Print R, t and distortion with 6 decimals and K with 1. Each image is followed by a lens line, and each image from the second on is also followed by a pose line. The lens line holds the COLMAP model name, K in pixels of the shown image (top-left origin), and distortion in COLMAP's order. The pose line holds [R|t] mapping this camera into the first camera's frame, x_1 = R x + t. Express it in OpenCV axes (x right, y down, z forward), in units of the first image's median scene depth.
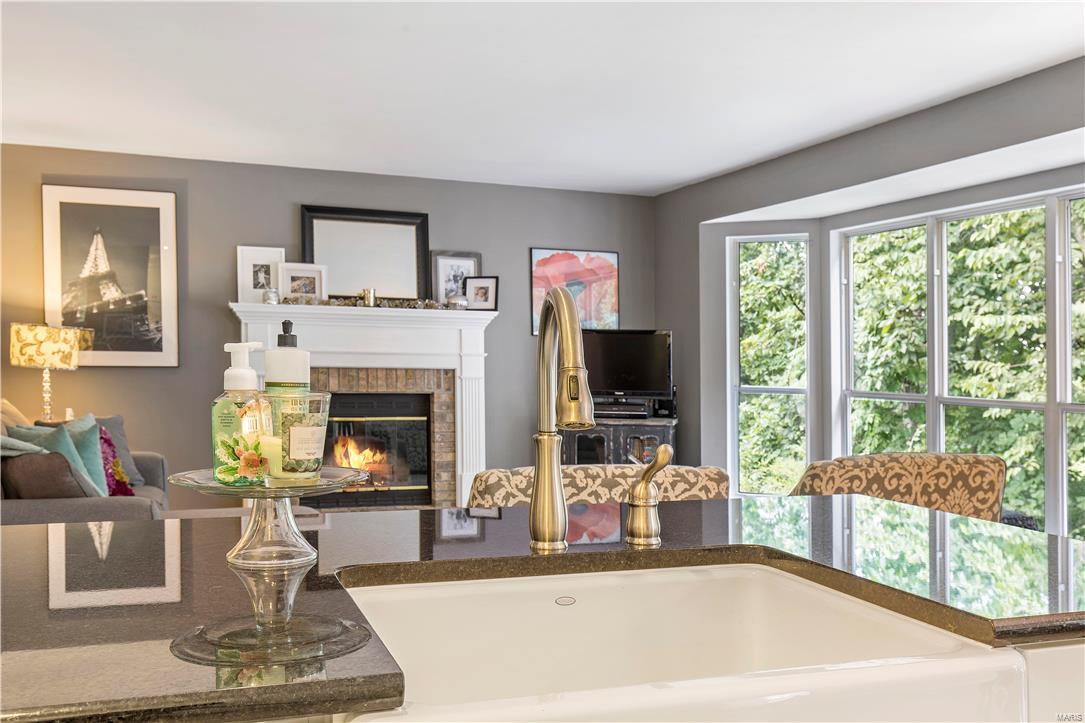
lens RADIAL K [[1080.7, 0, 542.5], [0, 1080.7, 361.5], [0, 0, 1]] dist [-0.003169, -0.003584]
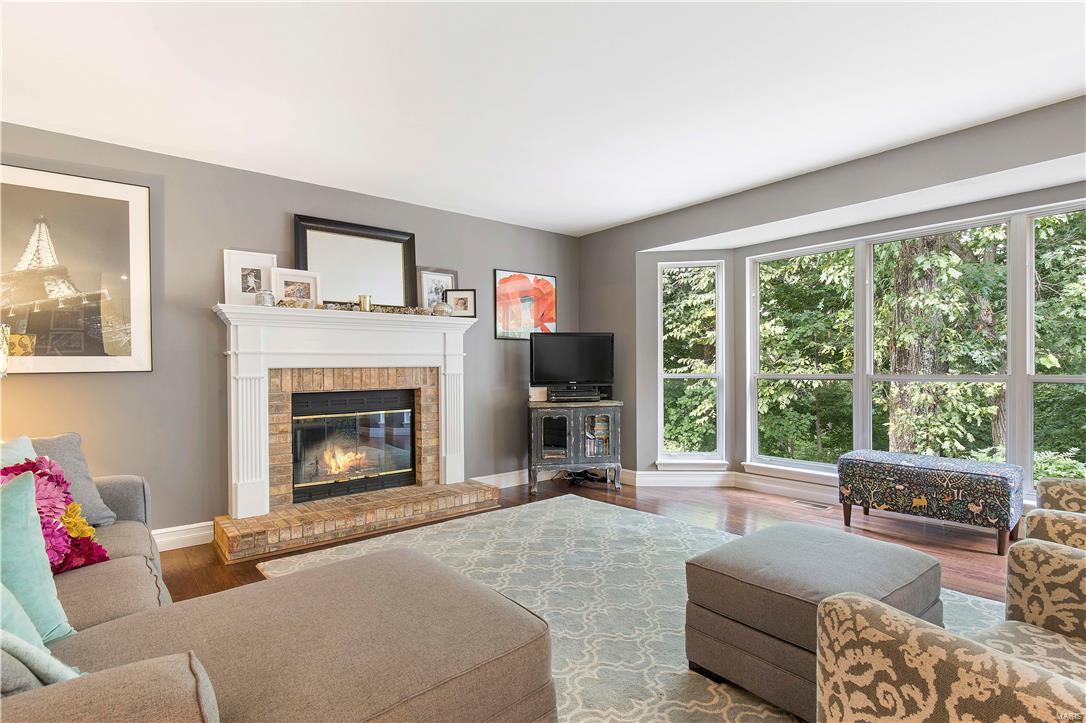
lens RADIAL K [[592.3, 0, 634.1], [0, 592.3, 341.8], [0, 0, 1]] dist [0.000480, 0.001205]
pose [[0.923779, -0.008288, 0.382835, -0.136082], [0.022521, 0.999211, -0.032711, 0.005687], [-0.382262, 0.038839, 0.923237, 0.334782]]
